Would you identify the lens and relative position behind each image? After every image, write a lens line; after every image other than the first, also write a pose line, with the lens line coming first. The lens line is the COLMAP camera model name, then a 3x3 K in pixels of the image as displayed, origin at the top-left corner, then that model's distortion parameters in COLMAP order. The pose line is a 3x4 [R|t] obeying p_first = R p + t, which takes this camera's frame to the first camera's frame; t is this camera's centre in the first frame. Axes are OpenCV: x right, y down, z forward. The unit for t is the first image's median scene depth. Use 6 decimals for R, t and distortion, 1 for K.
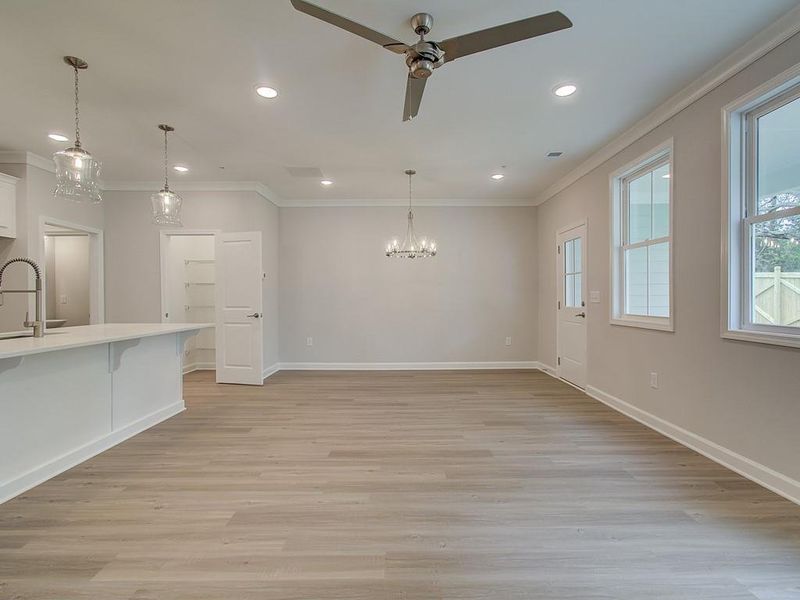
lens RADIAL K [[388.0, 0, 390.4], [0, 388.0, 299.9], [0, 0, 1]] dist [0.008400, -0.002324]
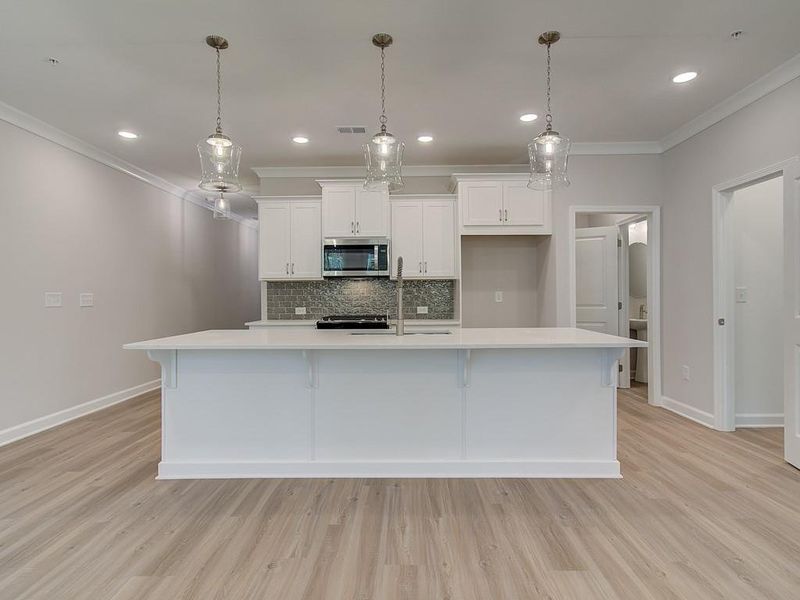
lens RADIAL K [[435.9, 0, 437.8], [0, 435.9, 304.9], [0, 0, 1]] dist [0.001620, -0.001604]
pose [[0.022297, 0.025089, -0.999437, 0.160469], [0.000290, 0.999685, 0.025102, -0.008438], [0.999751, -0.000850, 0.022282, 0.768817]]
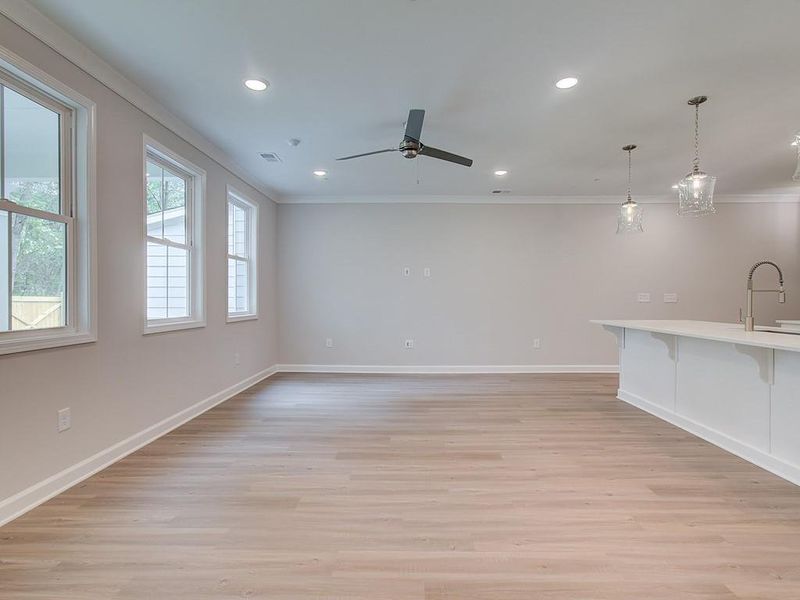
lens RADIAL K [[430.7, 0, 372.1], [0, 430.7, 297.0], [0, 0, 1]] dist [0.021412, 0.002499]
pose [[-0.998198, 0.003803, 0.059881, 0.081259], [0.004232, 0.999966, 0.007039, -0.013615], [-0.059852, 0.007280, -0.998181, 1.681483]]
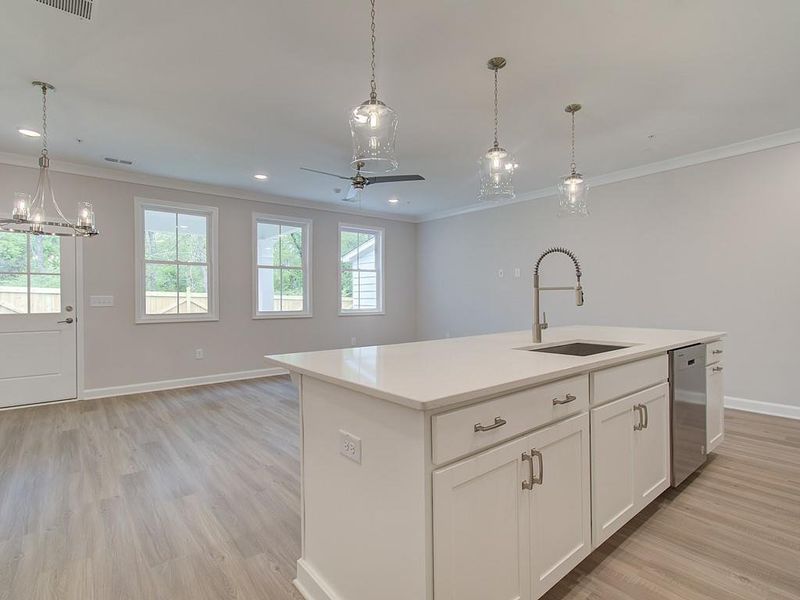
lens RADIAL K [[406.1, 0, 387.3], [0, 406.1, 300.5], [0, 0, 1]] dist [-0.006365, 0.001288]
pose [[-0.601007, 0.003689, 0.799235, -1.029096], [0.014902, 0.999867, 0.006591, -0.005442], [-0.799105, 0.015871, -0.600982, 1.313701]]
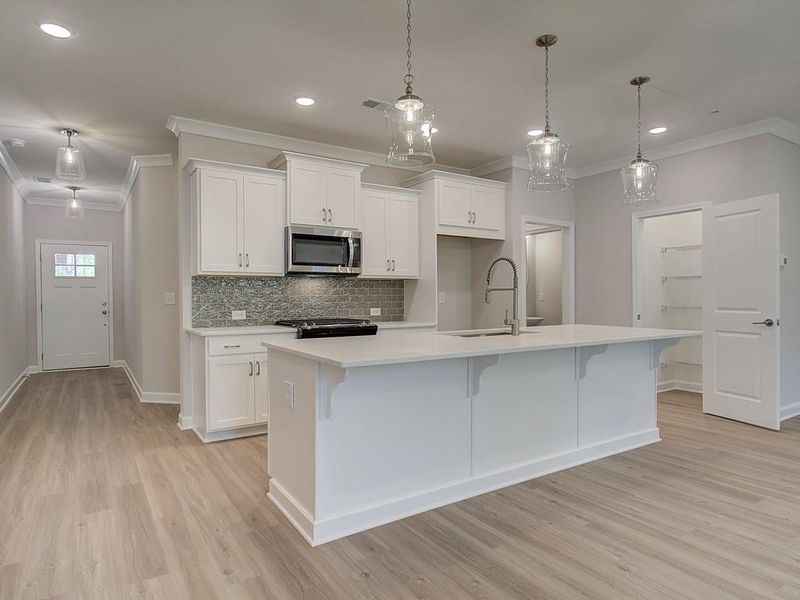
lens RADIAL K [[469.2, 0, 412.3], [0, 469.2, 301.3], [0, 0, 1]] dist [-0.008623, 0.002381]
pose [[0.561724, 0.009619, -0.827268, -0.043316], [-0.004273, 0.999953, 0.008725, -0.000285], [0.827313, -0.001365, 0.561739, 0.080324]]
